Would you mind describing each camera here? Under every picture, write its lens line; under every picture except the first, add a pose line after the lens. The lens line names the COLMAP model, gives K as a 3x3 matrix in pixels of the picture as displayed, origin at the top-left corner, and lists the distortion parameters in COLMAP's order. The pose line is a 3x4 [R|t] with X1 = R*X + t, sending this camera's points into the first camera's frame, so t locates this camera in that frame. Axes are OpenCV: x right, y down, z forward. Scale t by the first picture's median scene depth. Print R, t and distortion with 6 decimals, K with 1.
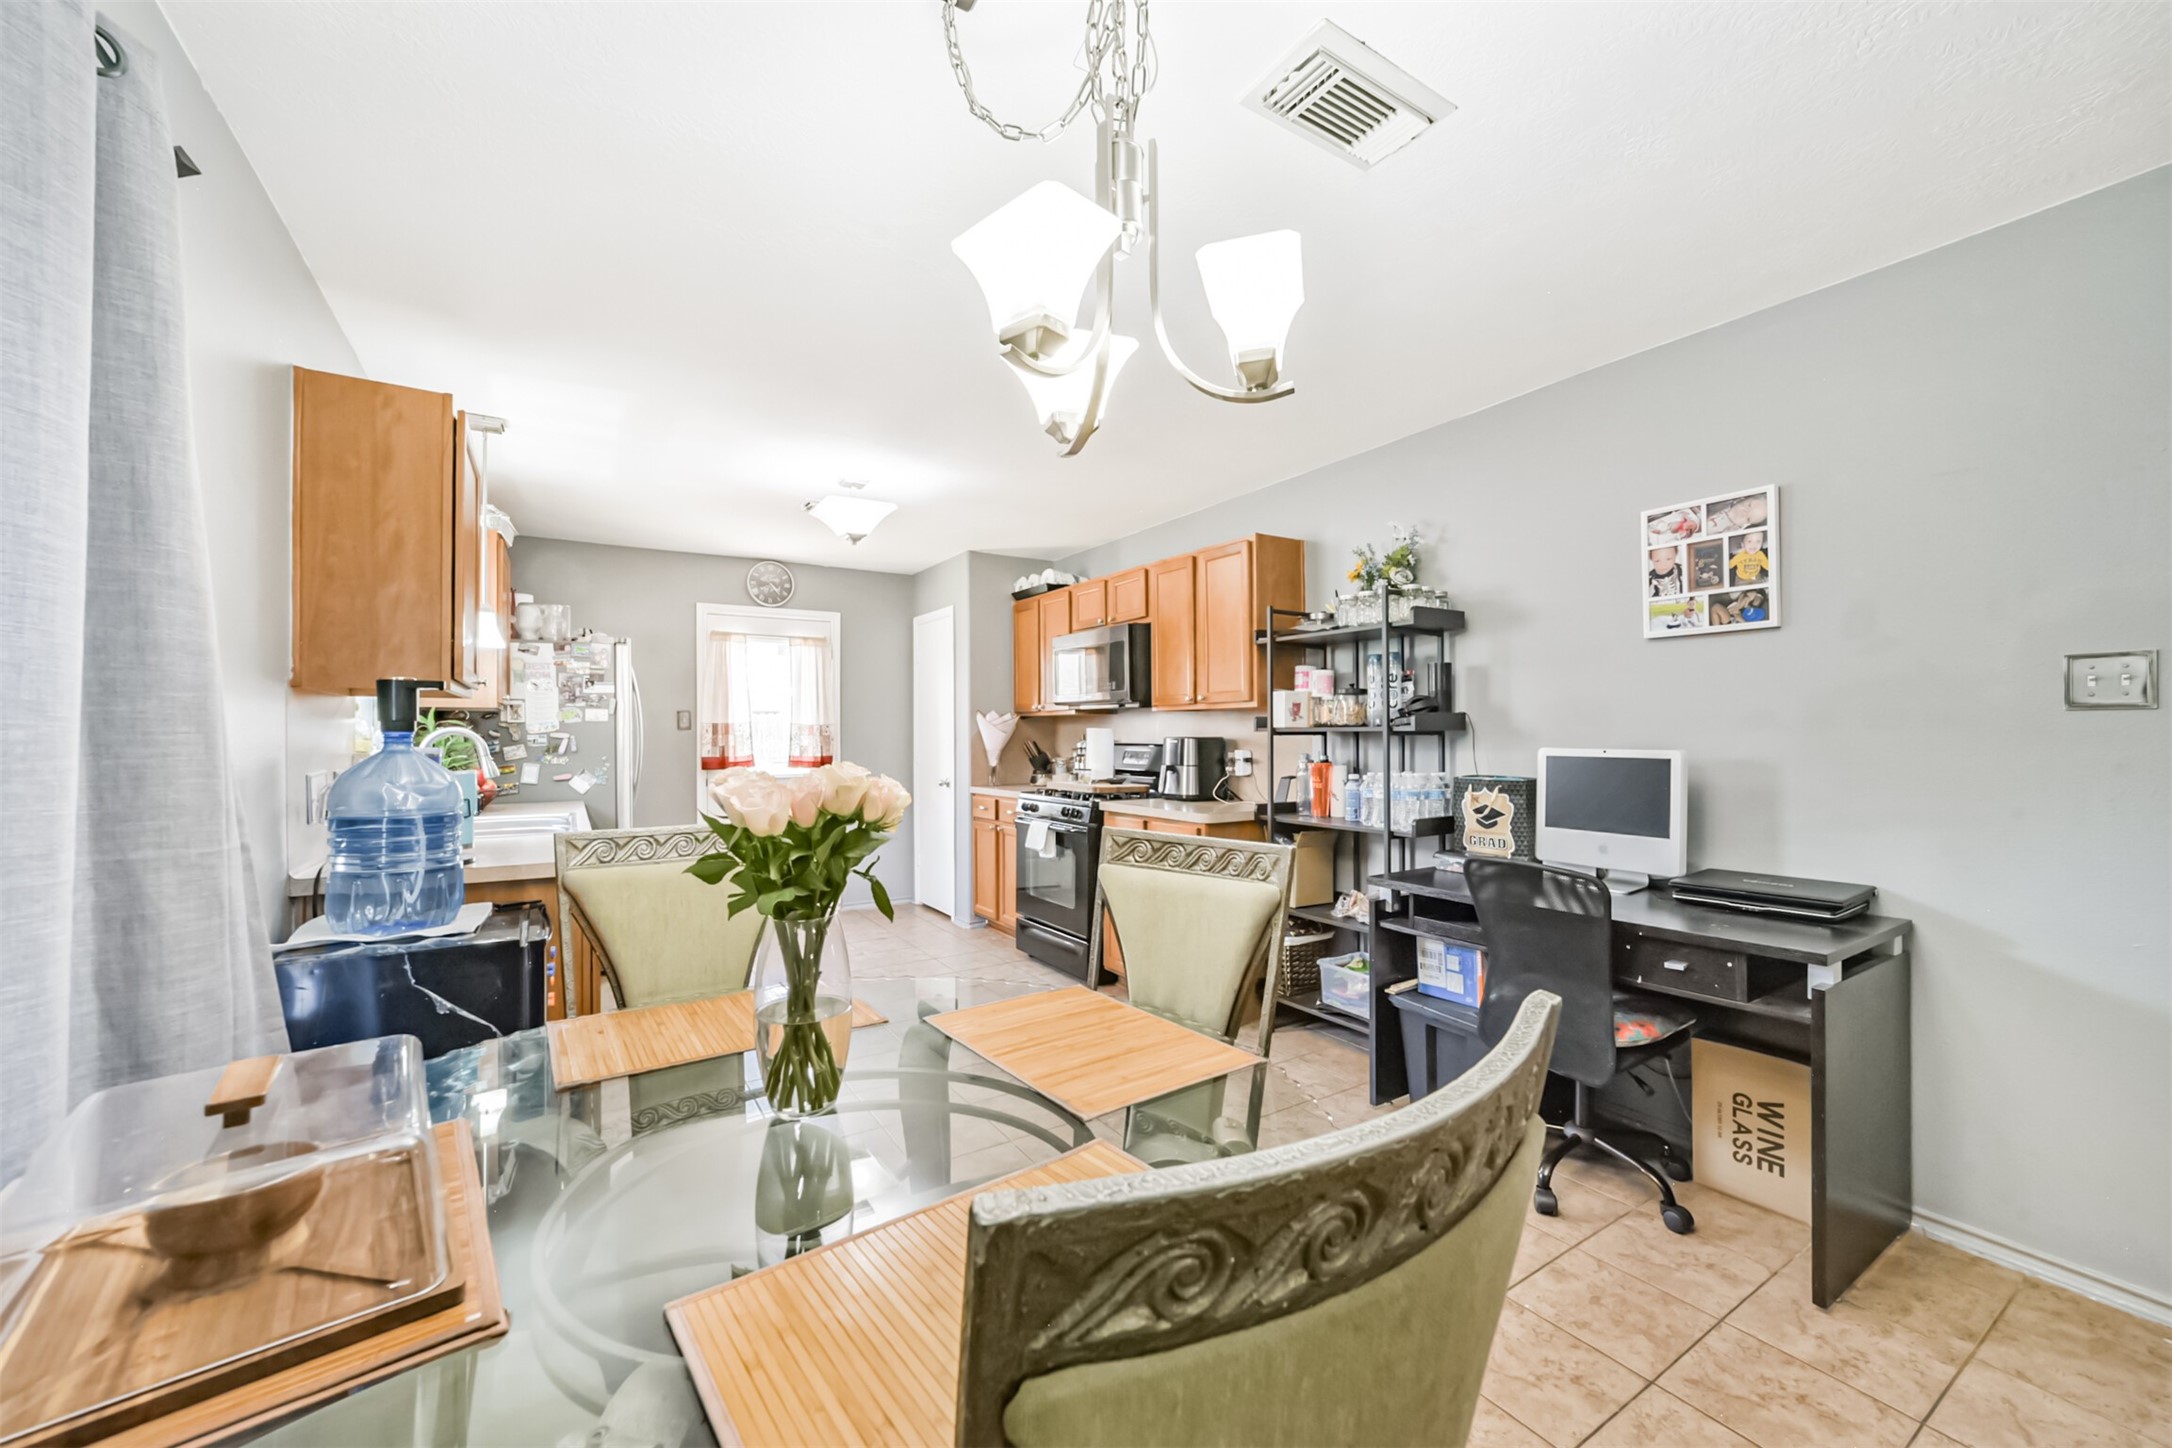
lens RADIAL K [[839.4, 0, 1086.0], [0, 839.4, 724.0], [0, 0, 1]] dist [-0.015102, -0.000003]
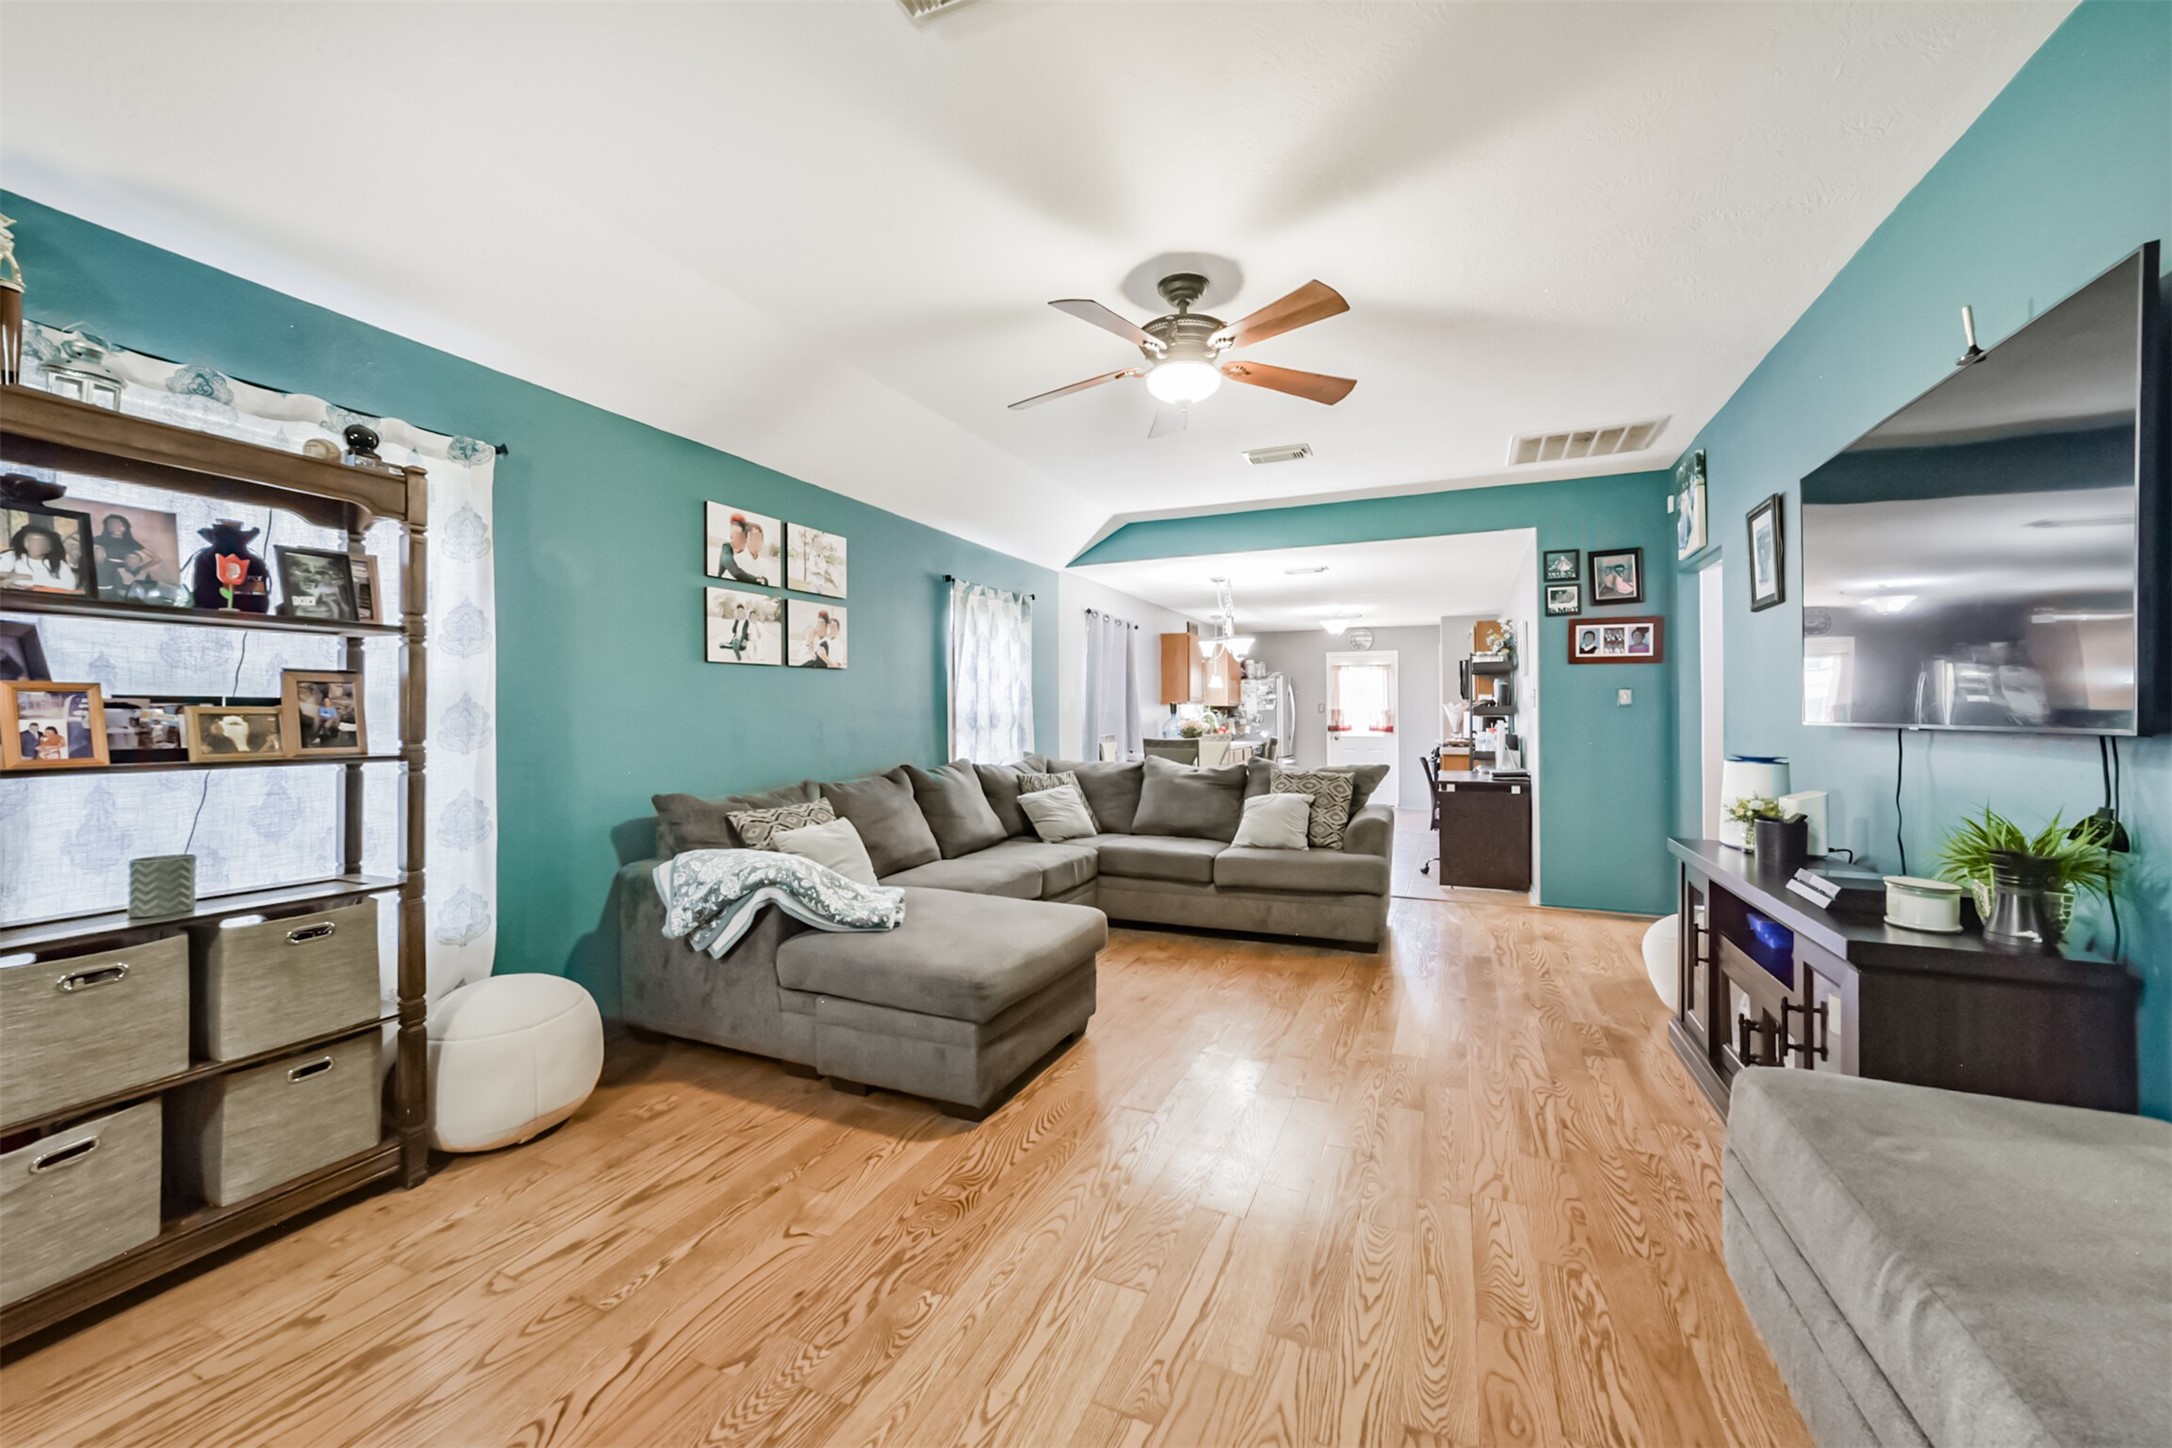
lens RADIAL K [[830.7, 0, 1089.0], [0, 830.7, 703.6], [0, 0, 1]] dist [-0.002301, 0.000021]
pose [[0.558650, -0.009124, -0.829354, 1.180811], [0.008685, 0.999949, -0.005151, -0.012870], [0.829358, -0.004325, 0.558700, -0.848344]]
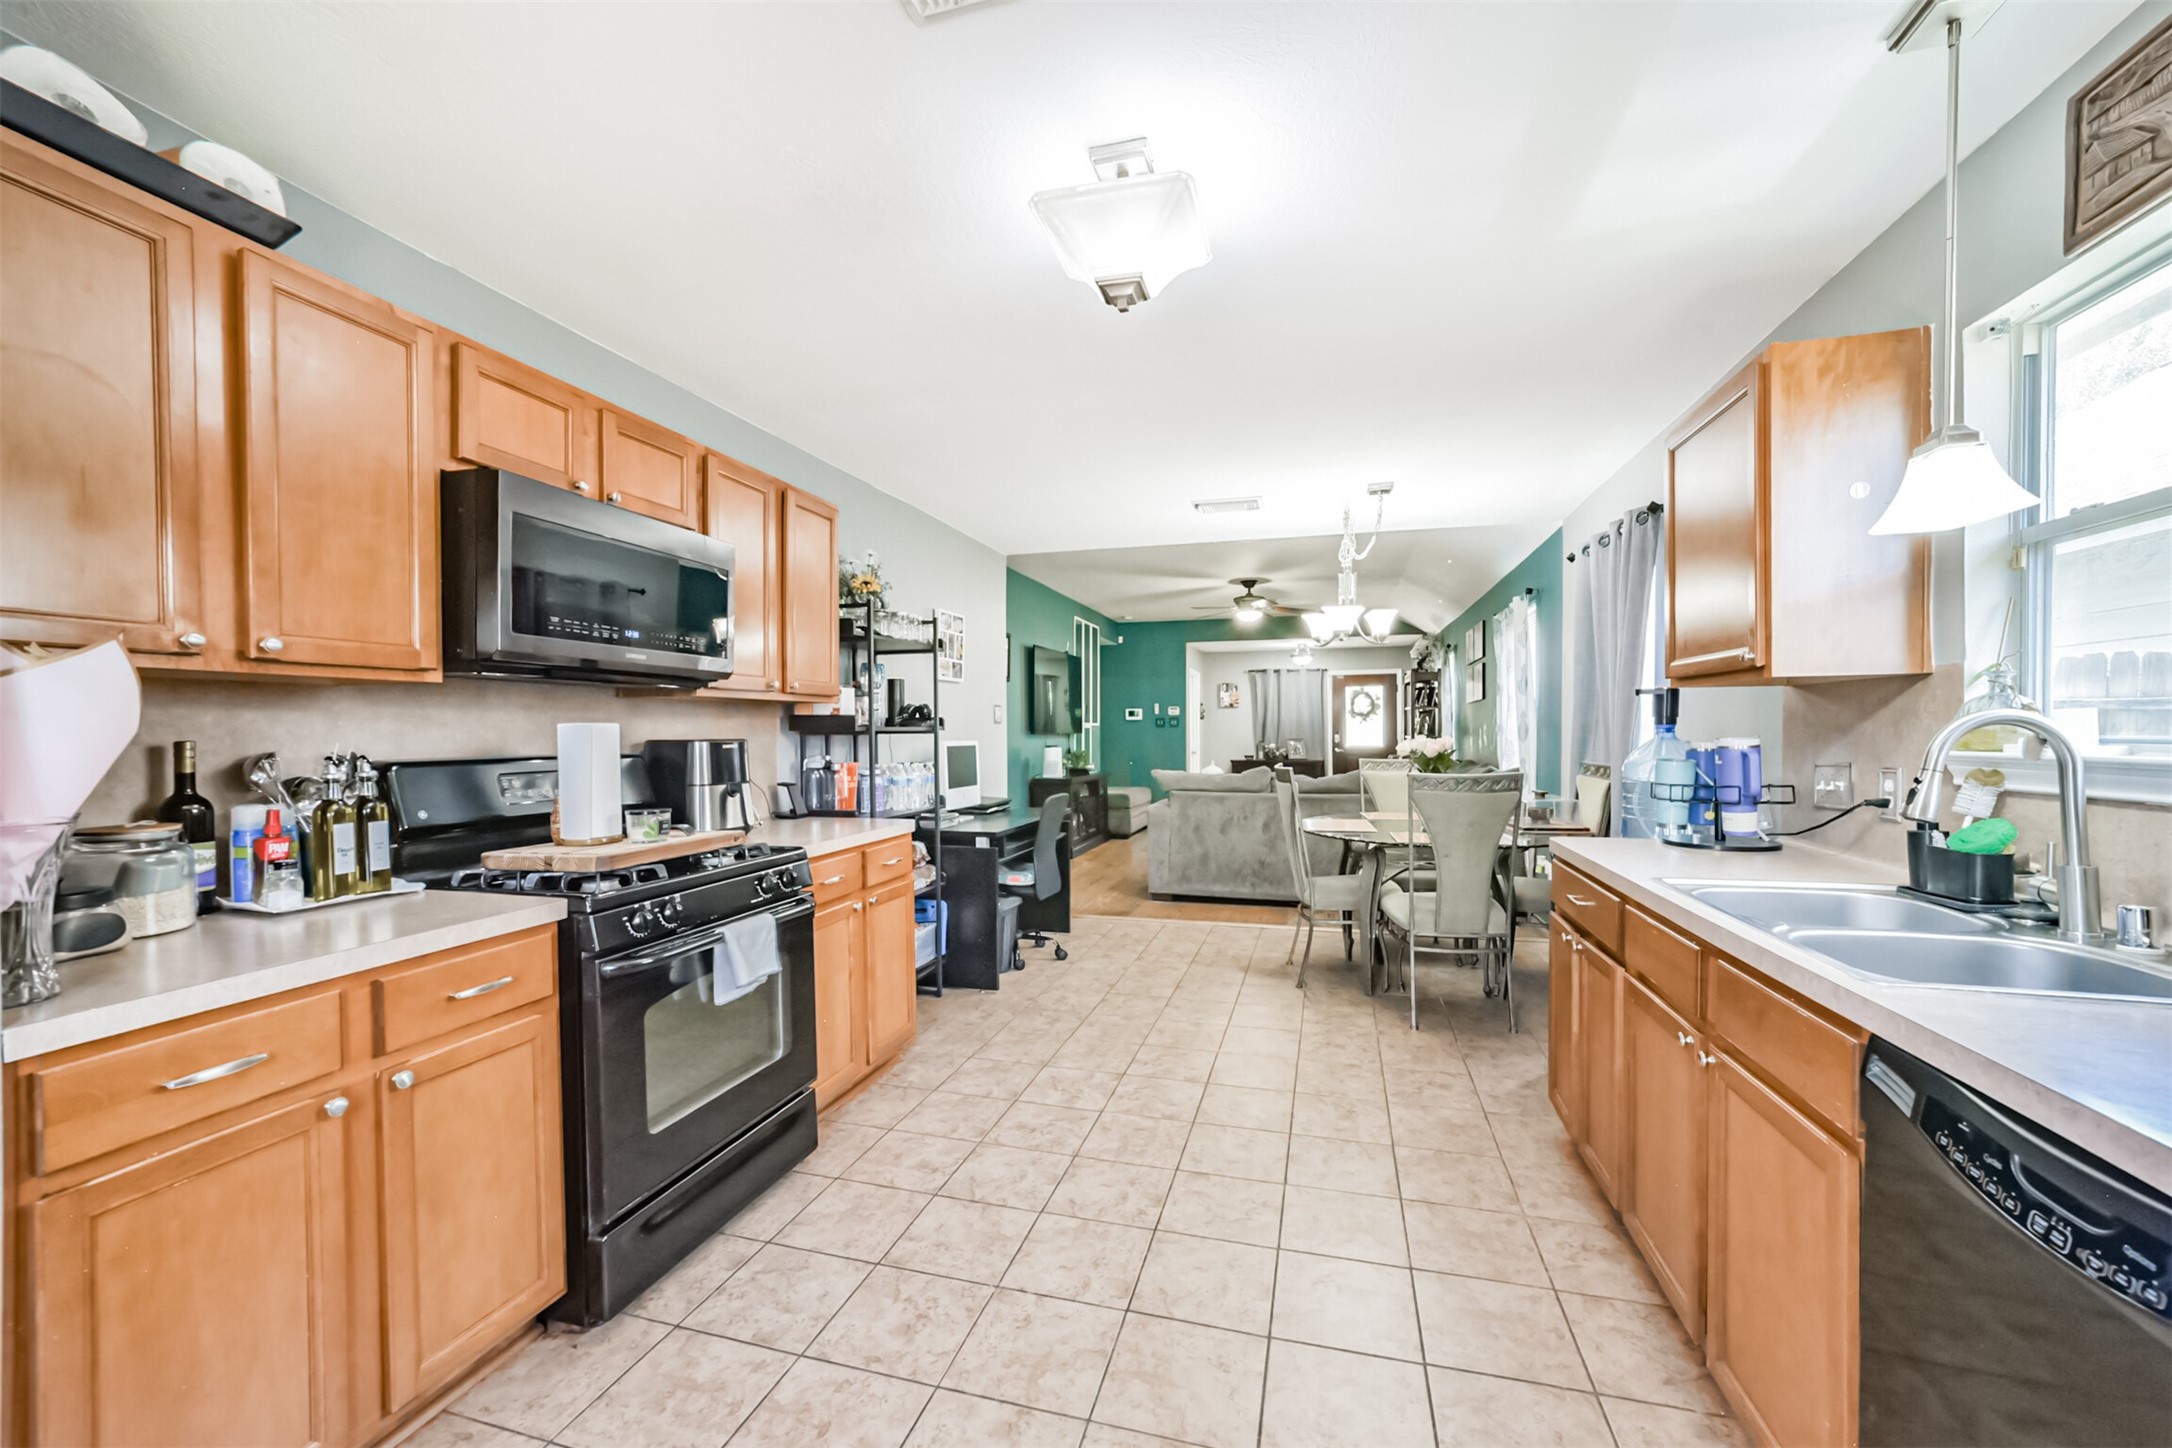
lens RADIAL K [[845.2, 0, 1096.7], [0, 845.2, 737.7], [0, 0, 1]] dist [-0.021519, 0.009580]
pose [[-0.673951, 0.000356, 0.738776, -0.533947], [0.001159, 0.999999, 0.000576, 0.013617], [-0.738775, 0.001244, -0.673951, 1.169350]]
